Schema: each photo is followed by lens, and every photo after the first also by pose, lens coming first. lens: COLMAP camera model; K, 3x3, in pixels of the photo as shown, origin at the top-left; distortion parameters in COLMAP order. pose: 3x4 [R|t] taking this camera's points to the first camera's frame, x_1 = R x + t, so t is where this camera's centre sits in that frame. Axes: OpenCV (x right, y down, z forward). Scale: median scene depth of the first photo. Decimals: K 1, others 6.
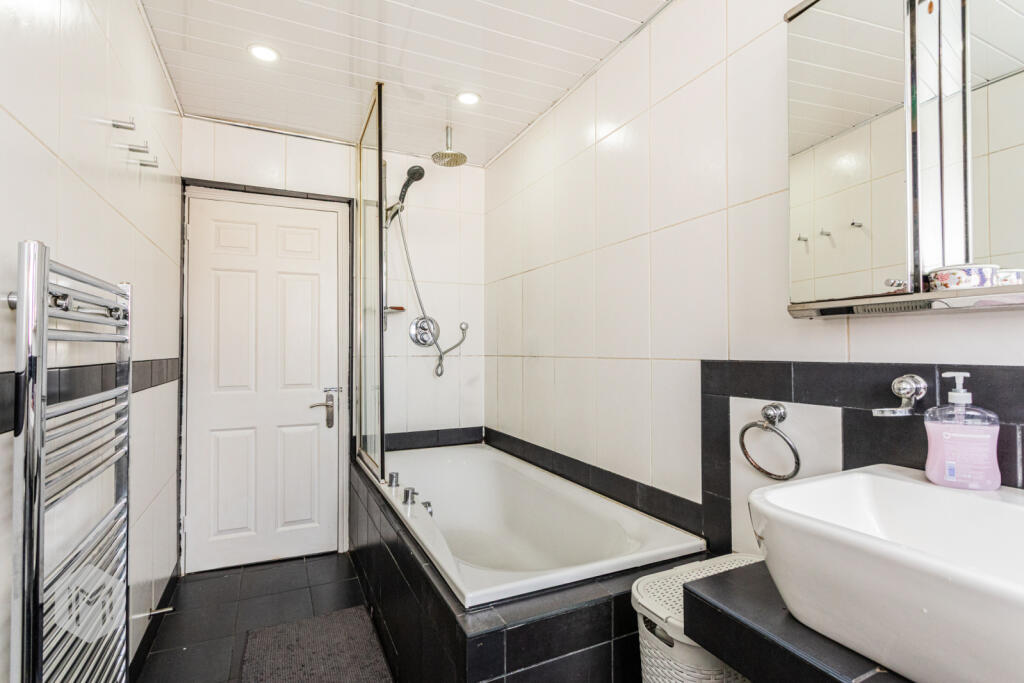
lens RADIAL K [[491.7, 0, 511.8], [0, 491.7, 339.9], [0, 0, 1]] dist [0.000722, -0.000101]
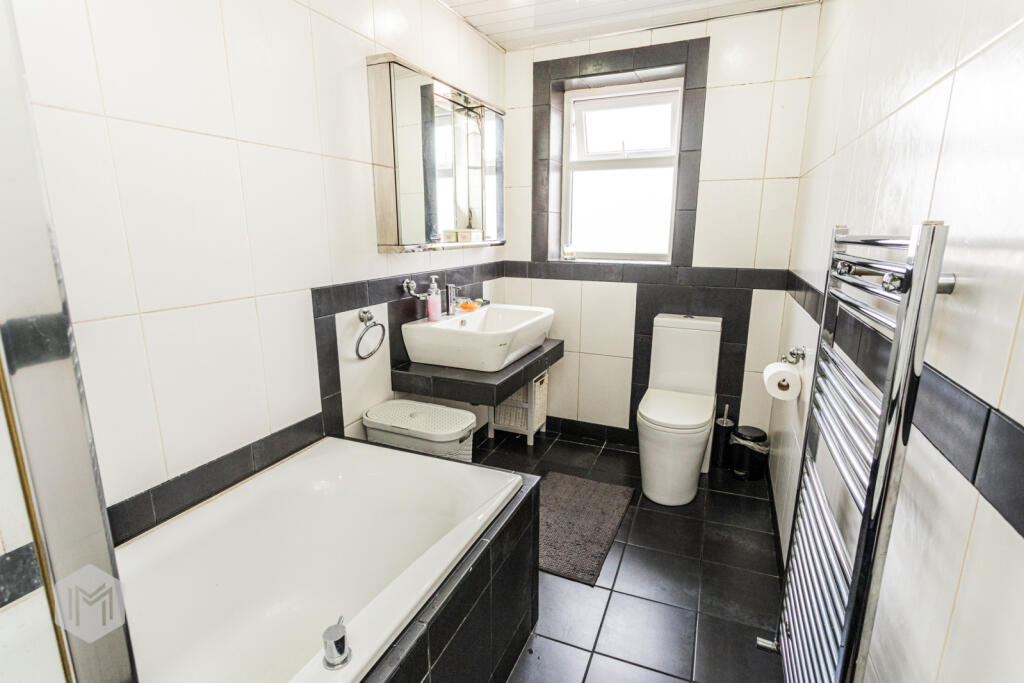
lens RADIAL K [[491.7, 0, 511.0], [0, 491.7, 343.7], [0, 0, 1]] dist [0.000722, -0.000101]
pose [[-0.659496, -0.157585, 0.735004, -0.756993], [-0.007947, 0.979186, 0.202807, -0.066288], [-0.751666, 0.127909, -0.647022, 1.410854]]
